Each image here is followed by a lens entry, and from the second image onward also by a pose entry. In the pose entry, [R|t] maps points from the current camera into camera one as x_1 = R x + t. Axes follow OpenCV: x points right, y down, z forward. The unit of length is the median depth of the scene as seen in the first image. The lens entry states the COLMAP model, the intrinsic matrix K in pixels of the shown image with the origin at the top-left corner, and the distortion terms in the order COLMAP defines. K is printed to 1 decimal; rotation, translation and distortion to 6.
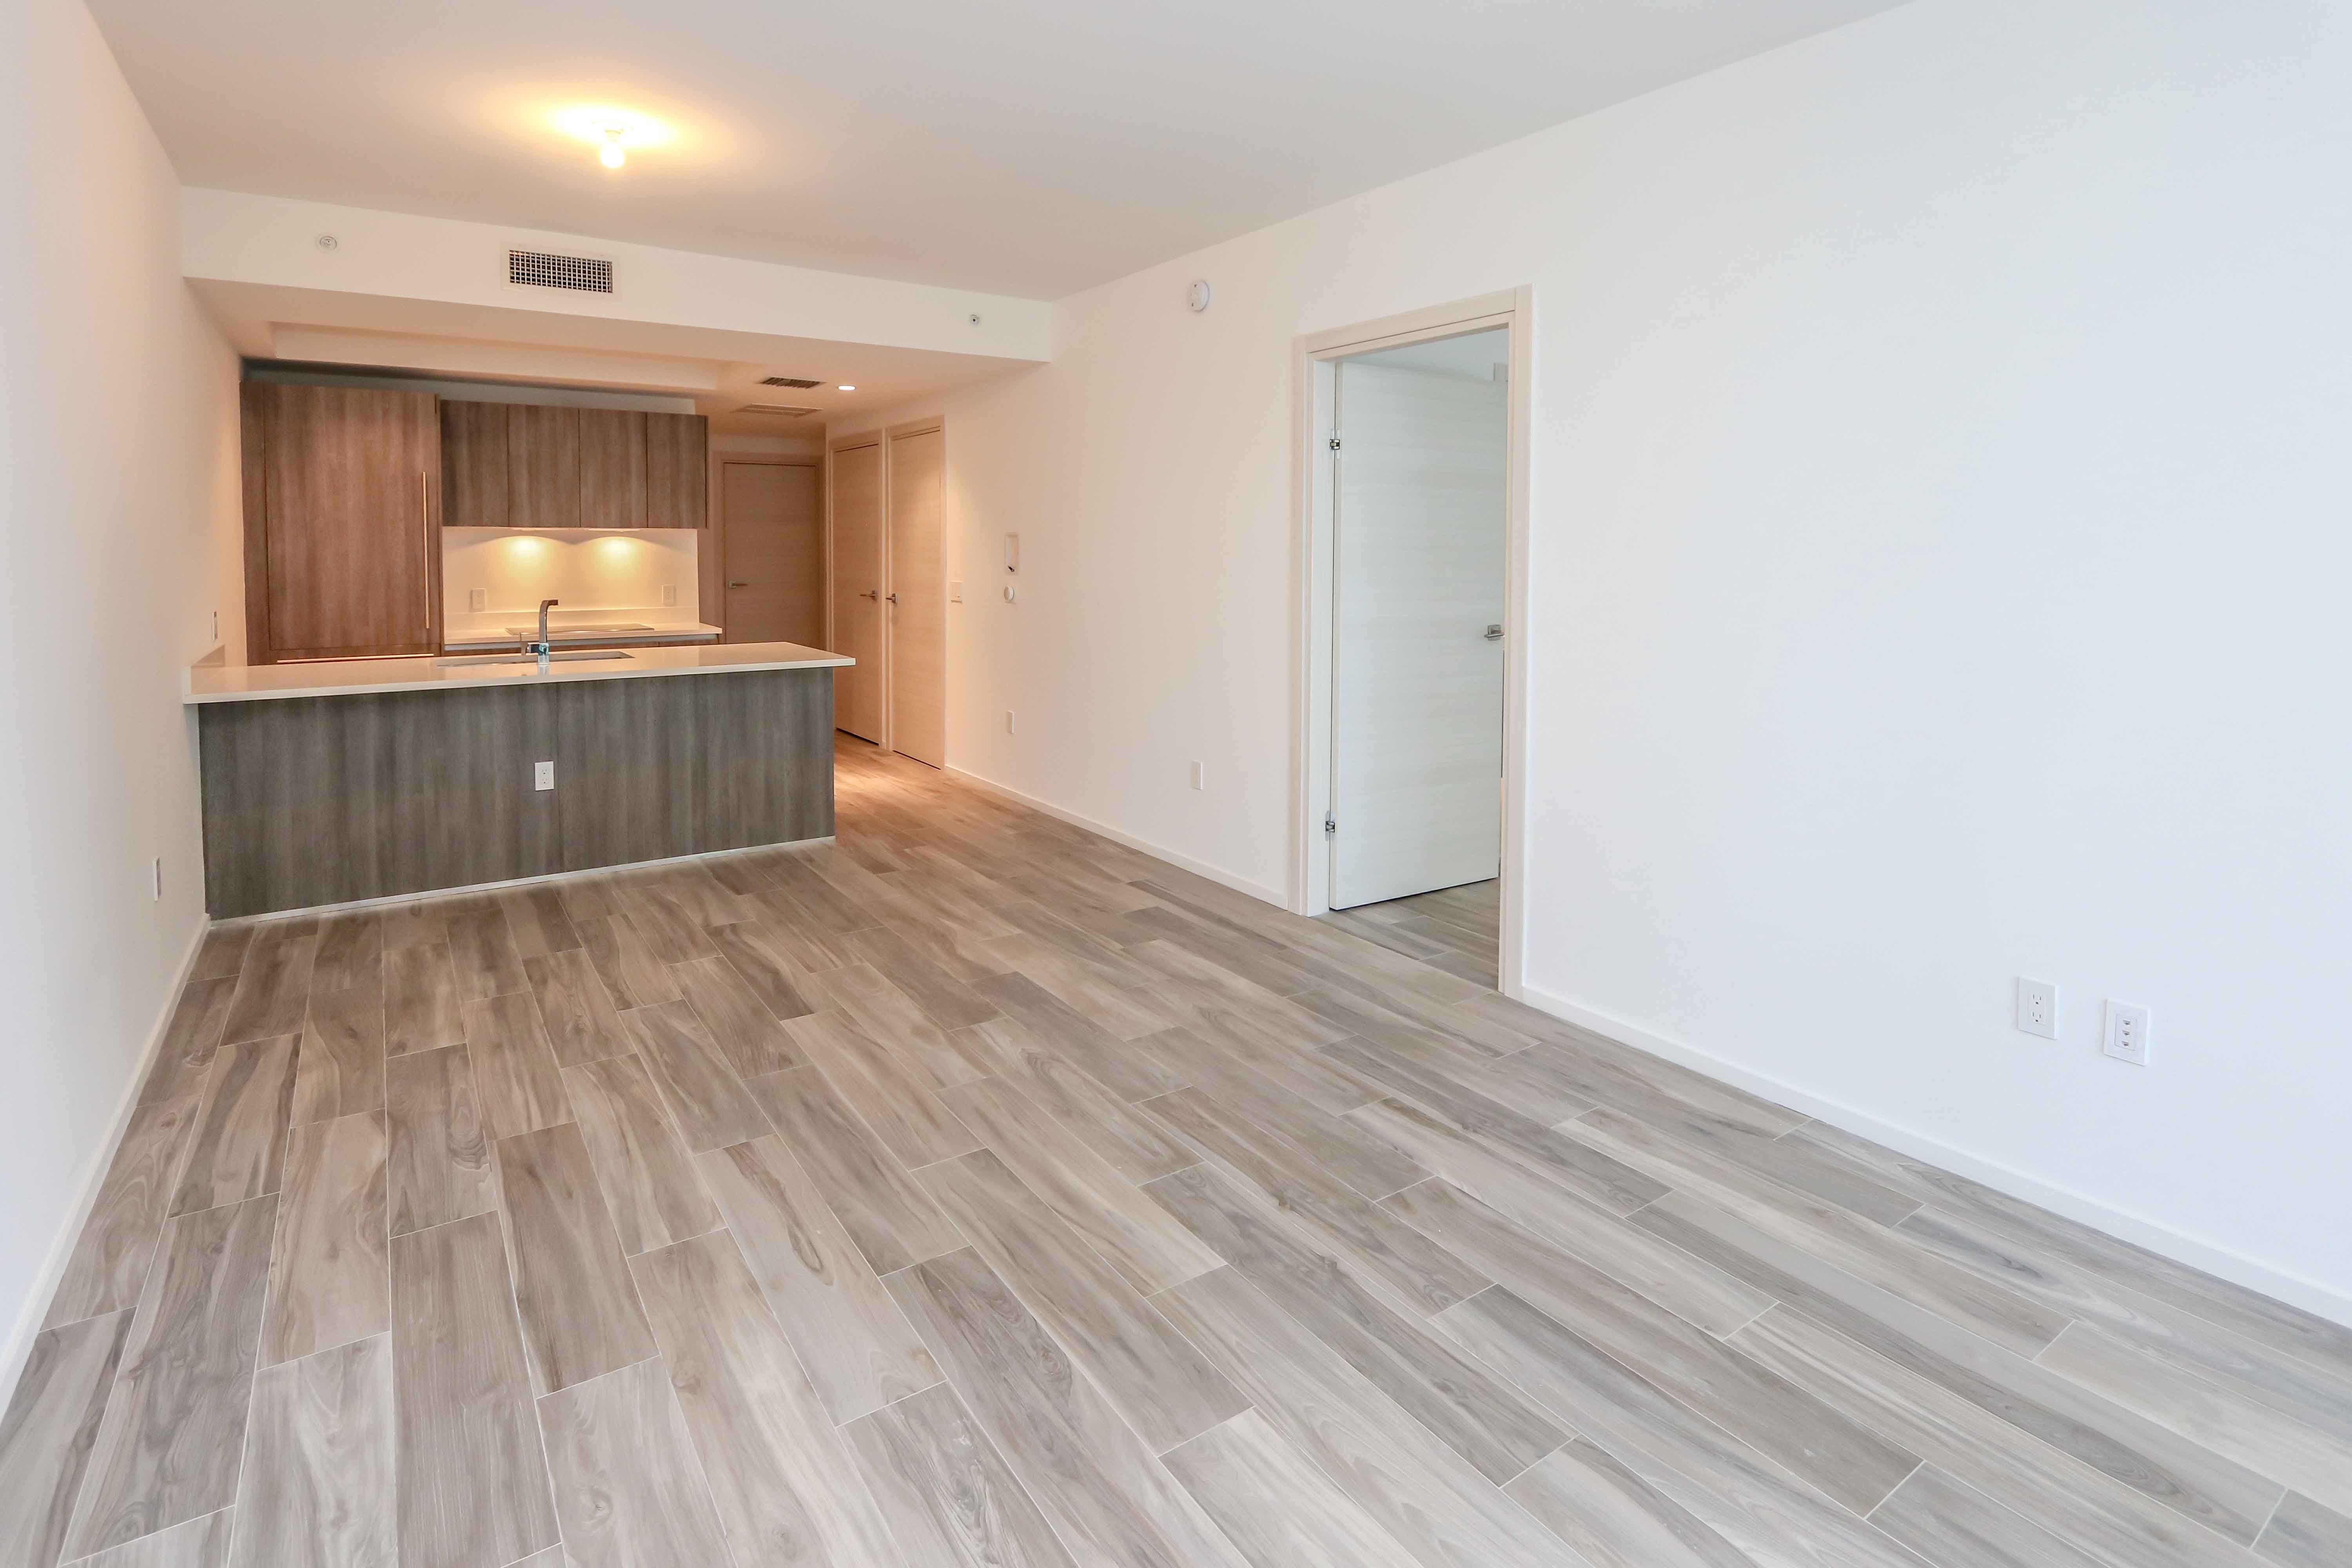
lens RADIAL K [[1158.1, 0, 1122.8], [0, 1158.1, 594.1], [0, 0, 1]] dist [-0.015180, 0.001878]
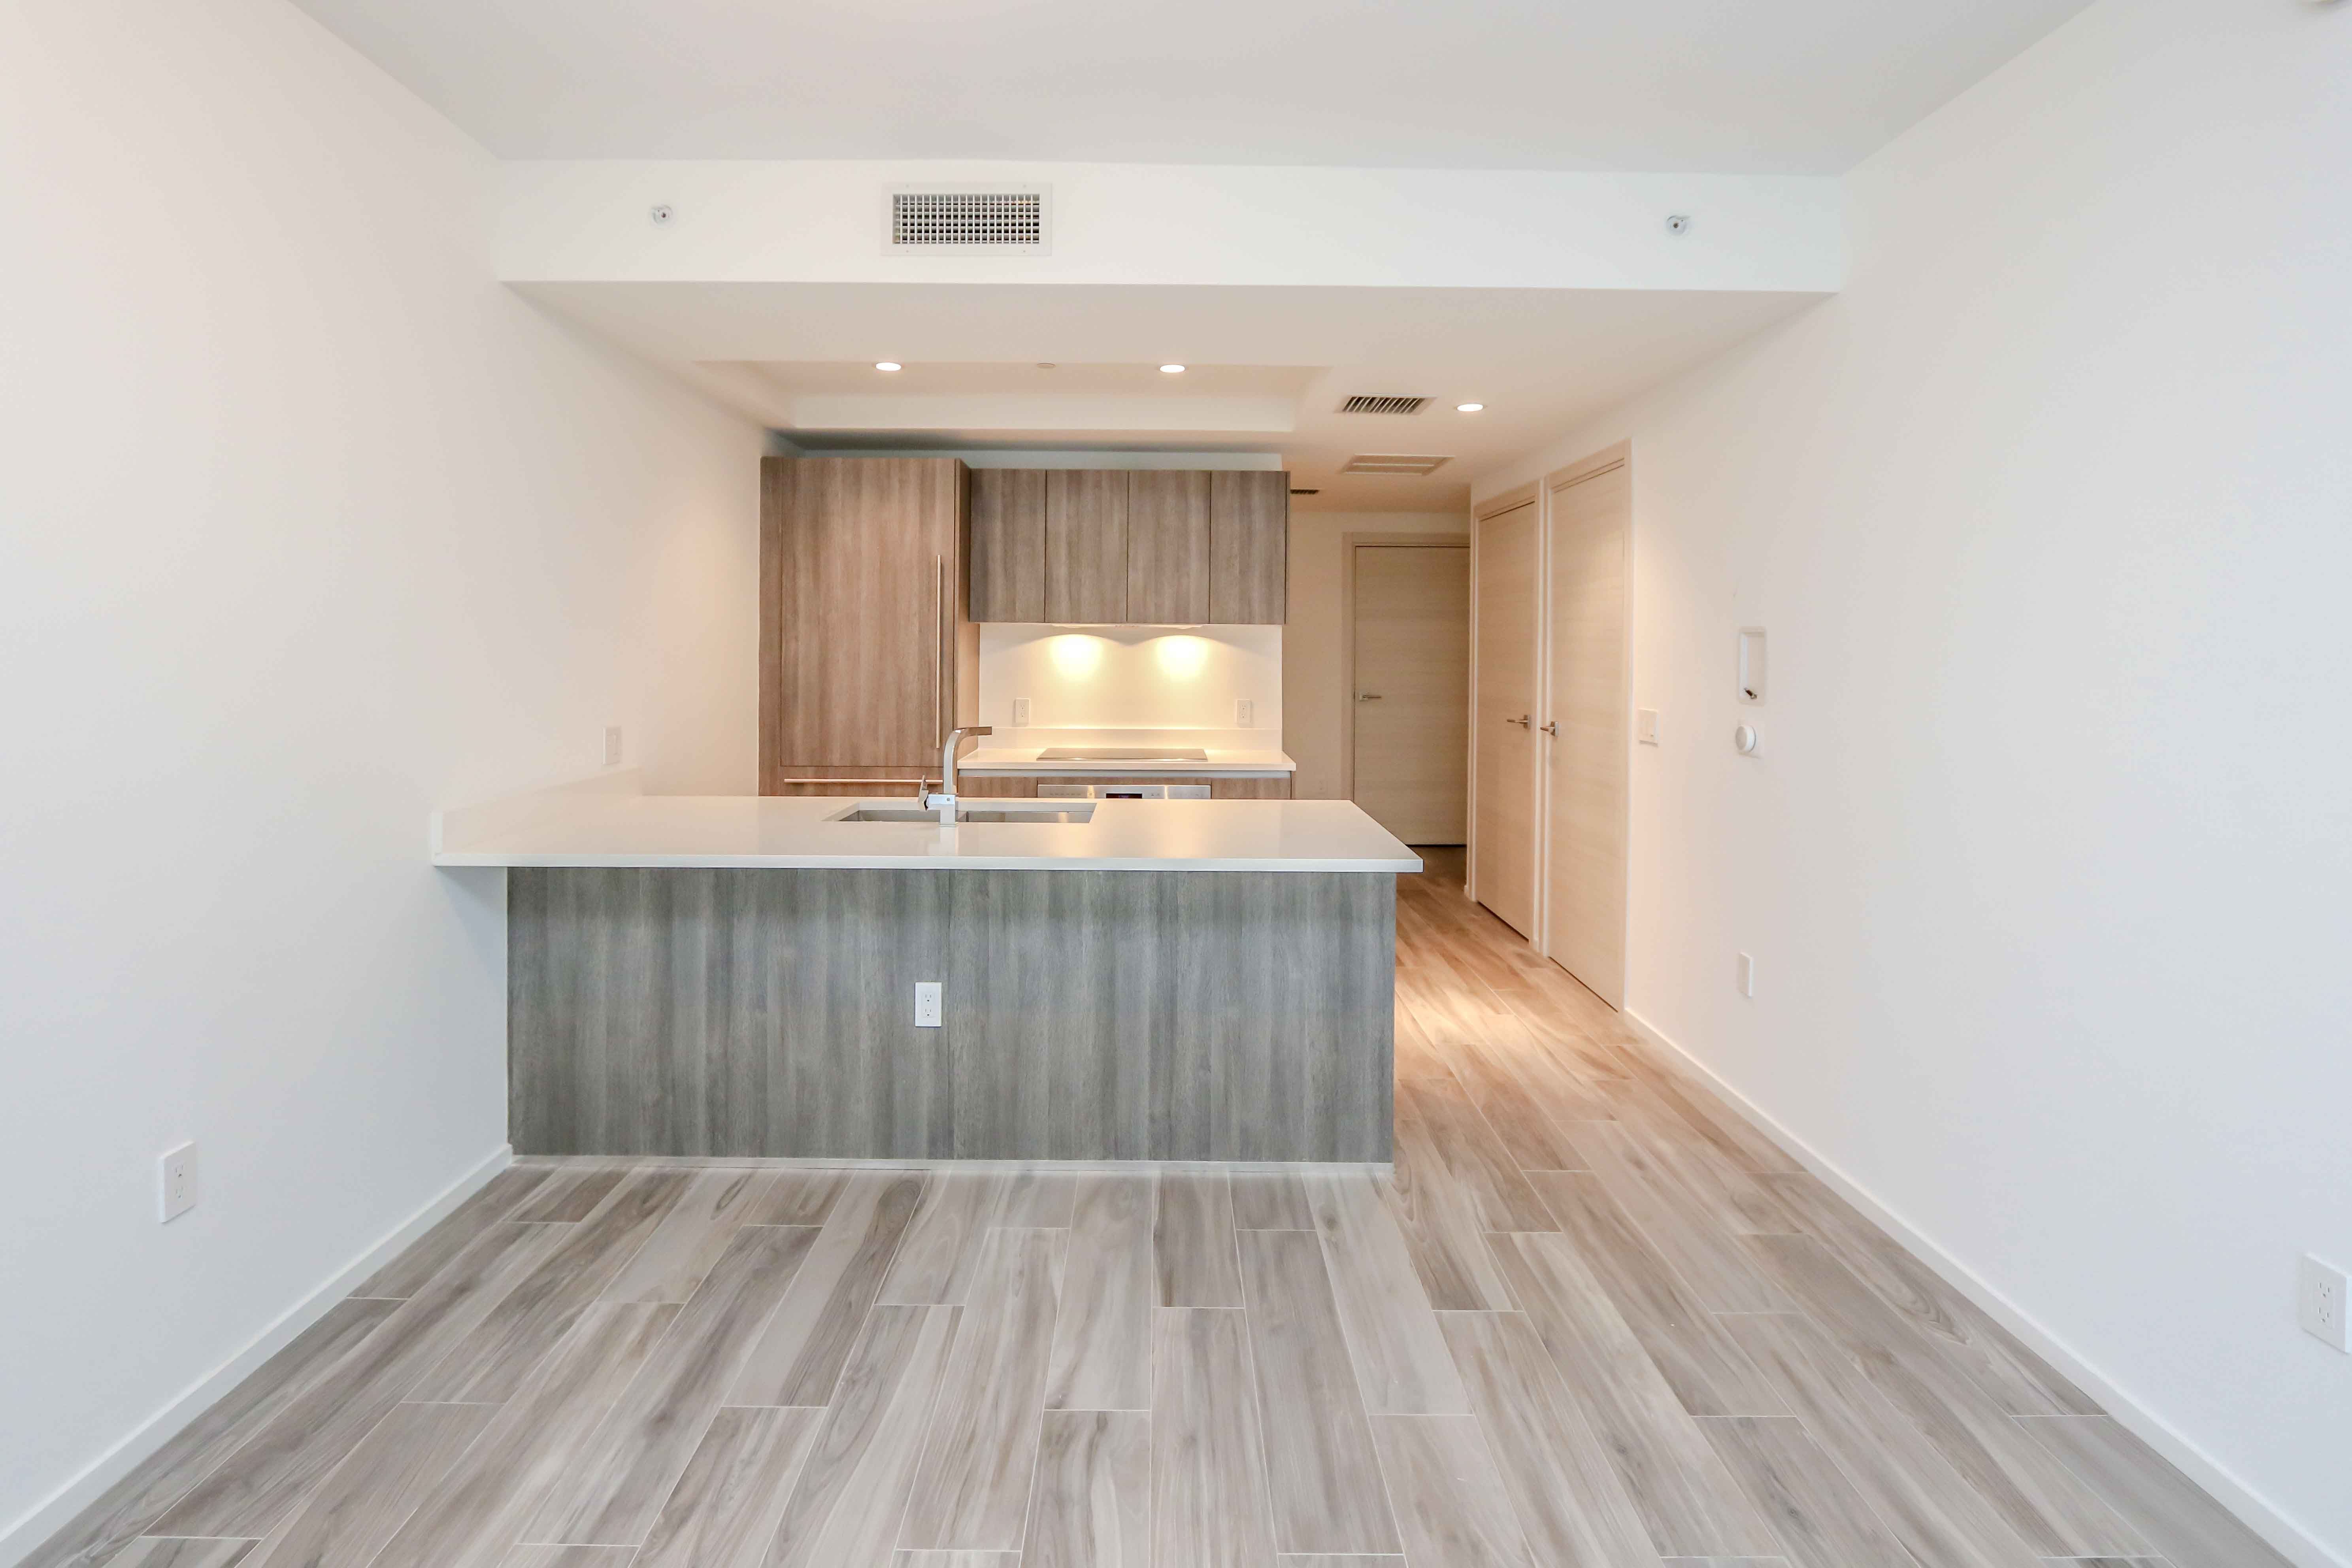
lens RADIAL K [[1139.4, 0, 1149.0], [0, 1139.4, 658.6], [0, 0, 1]] dist [-0.015782, 0.000703]
pose [[0.835883, 0.009834, -0.548820, -0.057305], [-0.028109, 0.999295, -0.024906, -0.023529], [0.548188, 0.036245, 0.835569, 0.566597]]
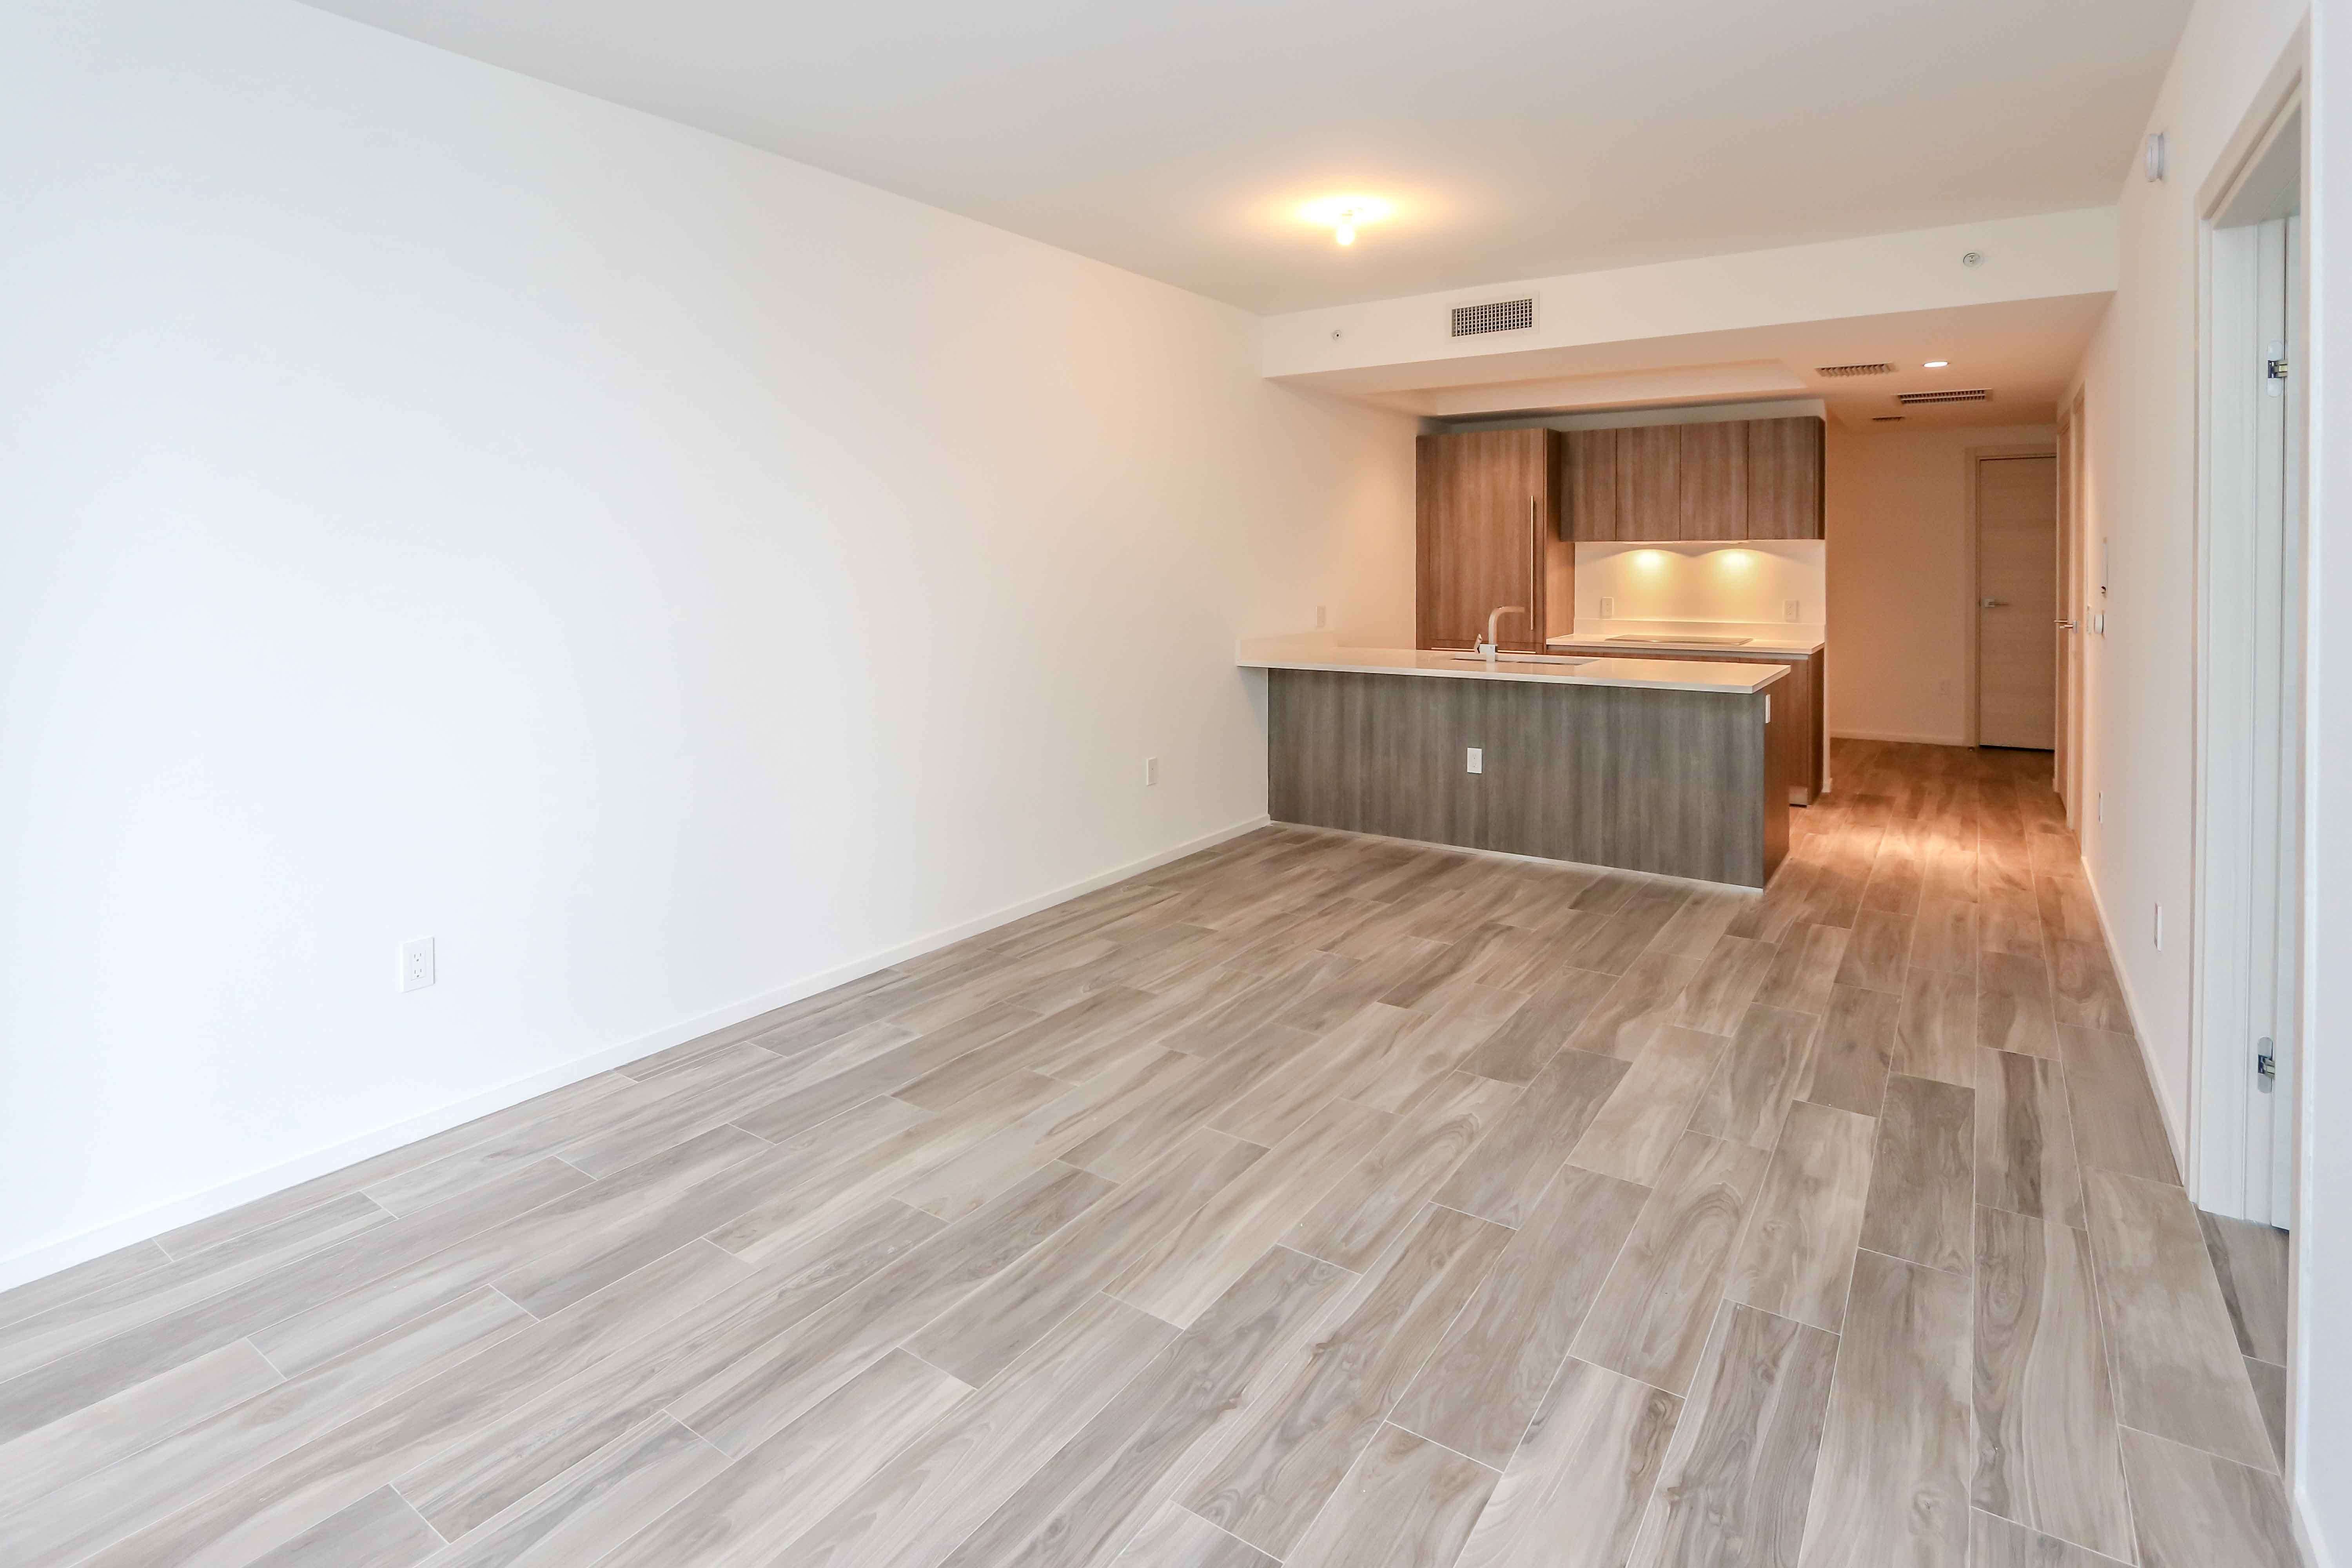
lens RADIAL K [[1157.2, 0, 1190.3], [0, 1157.2, 573.7], [0, 0, 1]] dist [-0.016401, 0.001356]
pose [[0.386213, 0.007888, -0.922376, 0.471465], [-0.033856, 0.999411, -0.005629, -0.012051], [0.921788, 0.033402, 0.386252, 0.312503]]
